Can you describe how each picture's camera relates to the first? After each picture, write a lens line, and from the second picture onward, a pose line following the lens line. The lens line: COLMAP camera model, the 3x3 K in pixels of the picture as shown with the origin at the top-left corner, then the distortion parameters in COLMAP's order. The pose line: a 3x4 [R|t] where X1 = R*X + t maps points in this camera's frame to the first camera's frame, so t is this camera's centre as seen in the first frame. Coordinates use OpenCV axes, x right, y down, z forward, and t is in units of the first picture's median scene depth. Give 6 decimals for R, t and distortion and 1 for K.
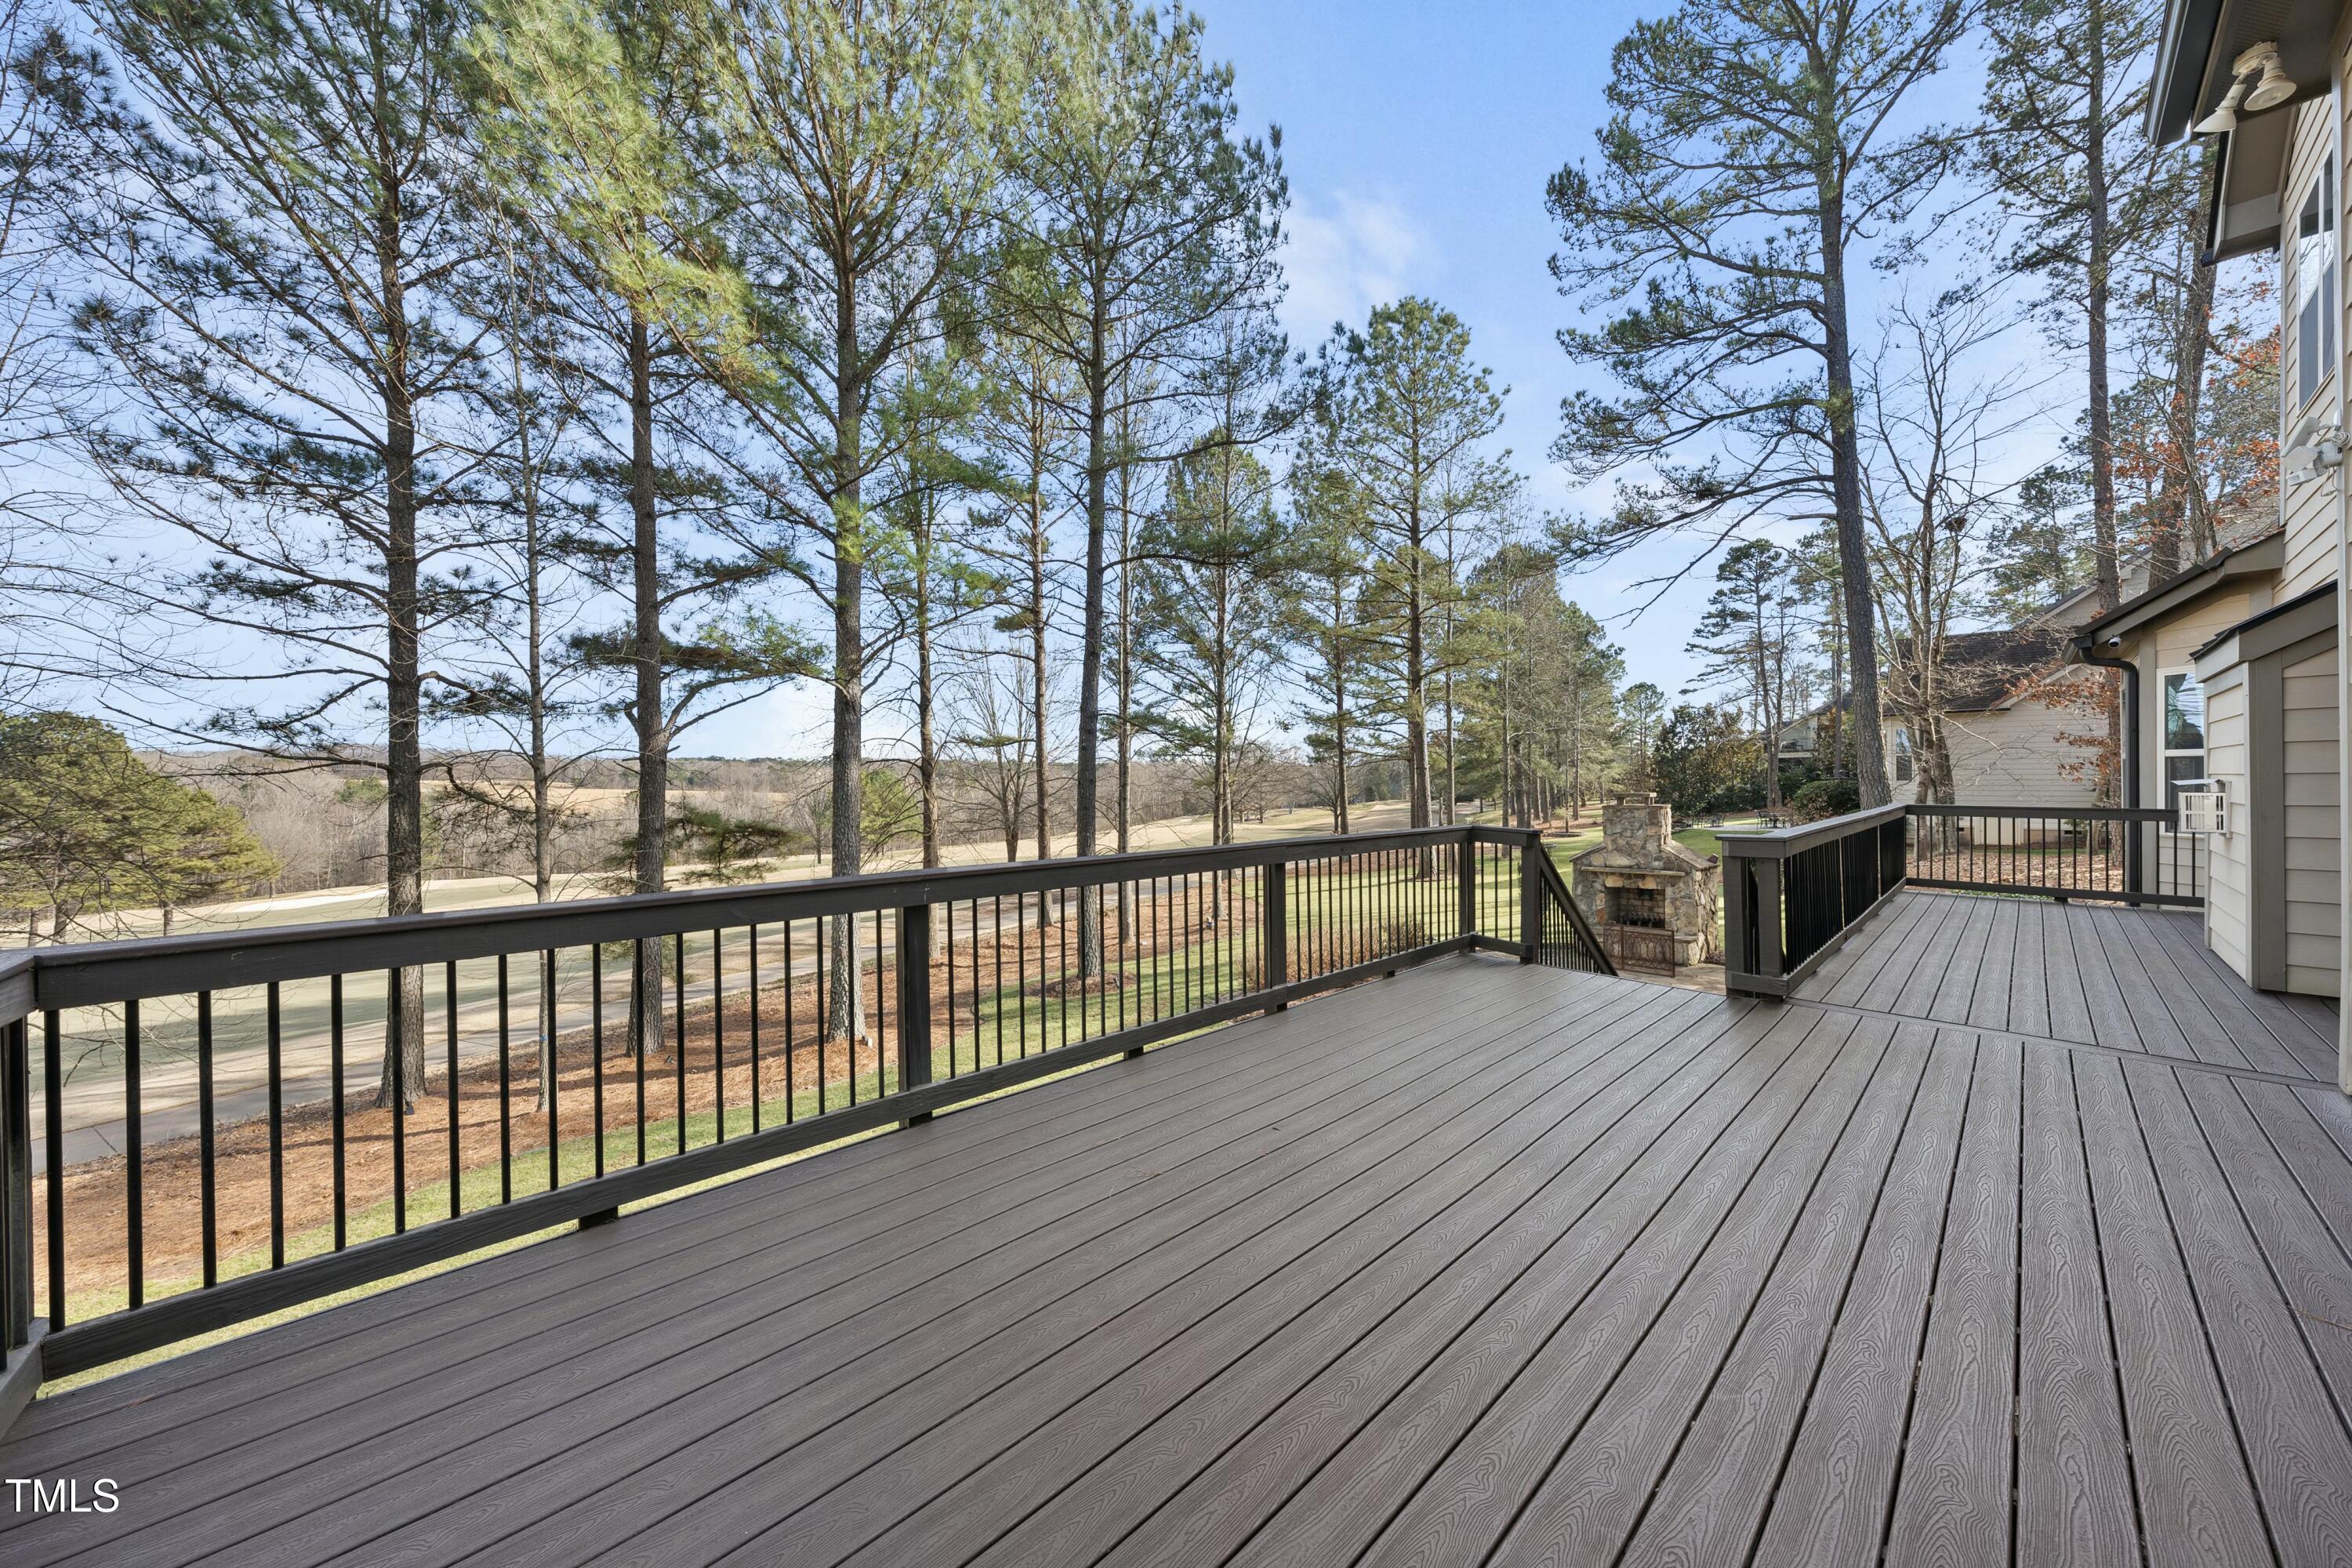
lens RADIAL K [[799.3, 0, 1186.9], [0, 799.3, 781.0], [0, 0, 1]] dist [-0.004582, 0.000984]
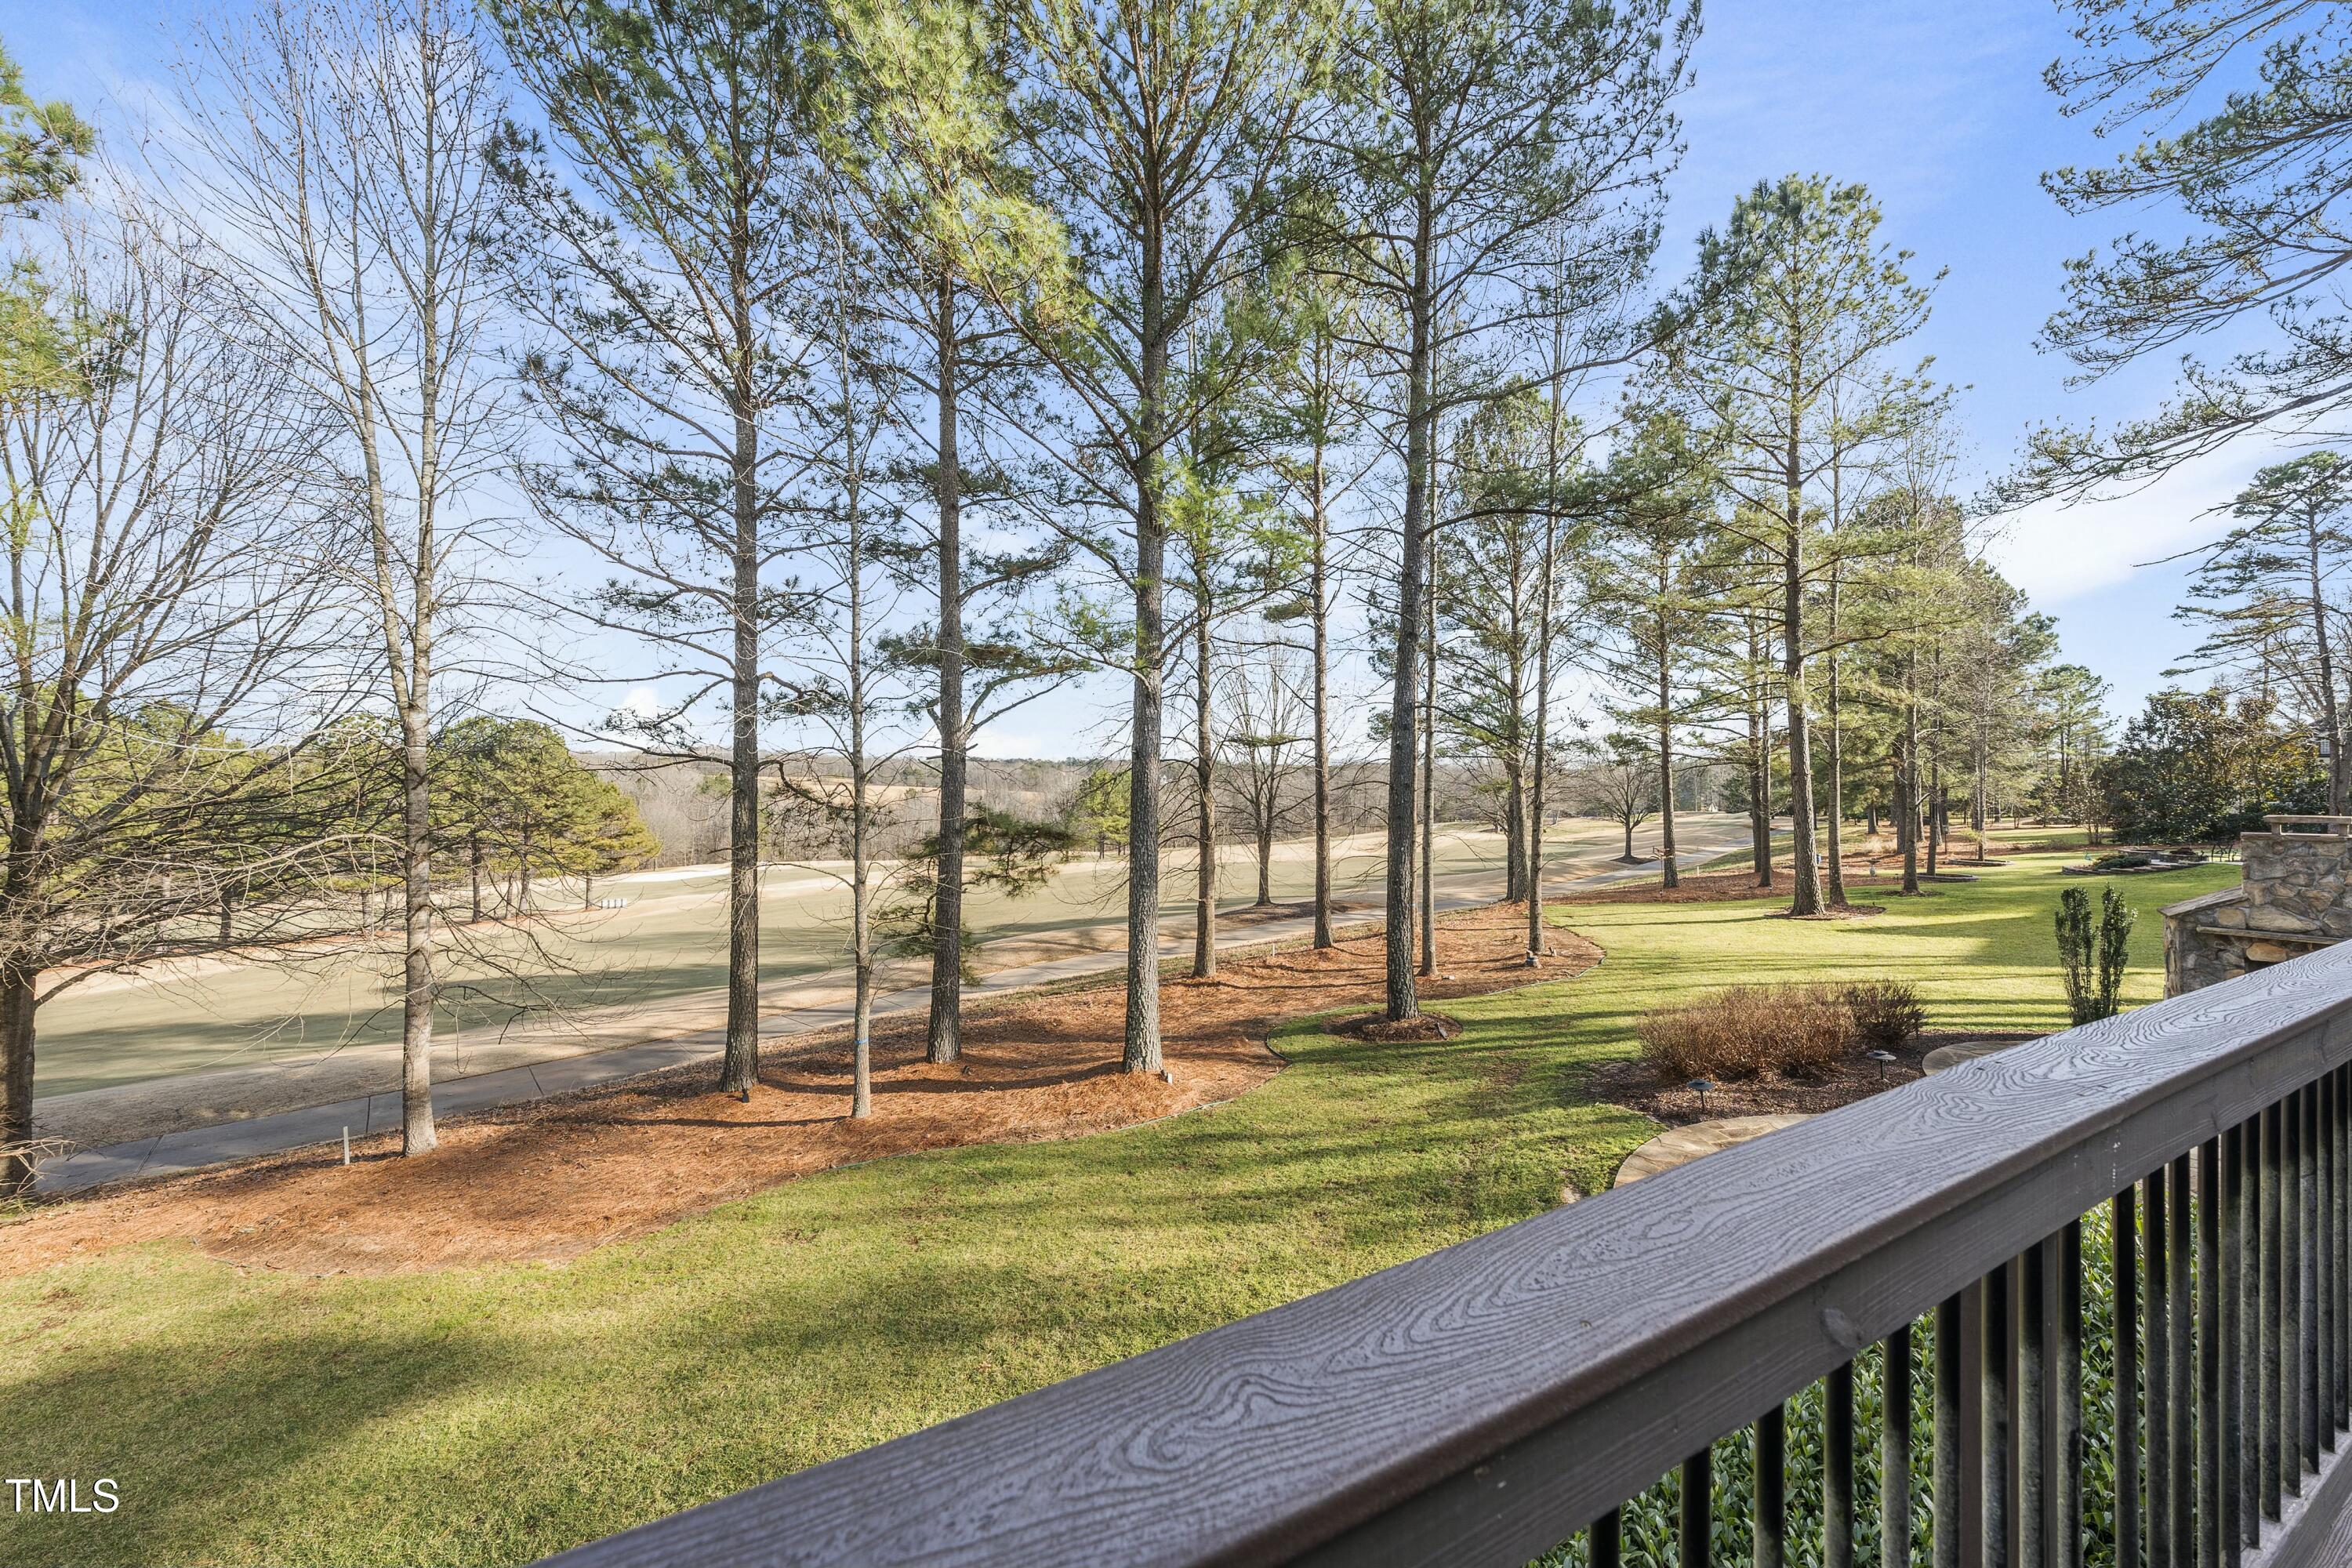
lens RADIAL K [[799.3, 0, 1173.5], [0, 799.3, 781.3], [0, 0, 1]] dist [-0.004582, 0.000984]
pose [[0.959920, 0.012429, -0.279997, -0.126459], [-0.013156, 0.999913, -0.000716, -0.000976], [0.279964, 0.004371, 0.960001, 0.127928]]
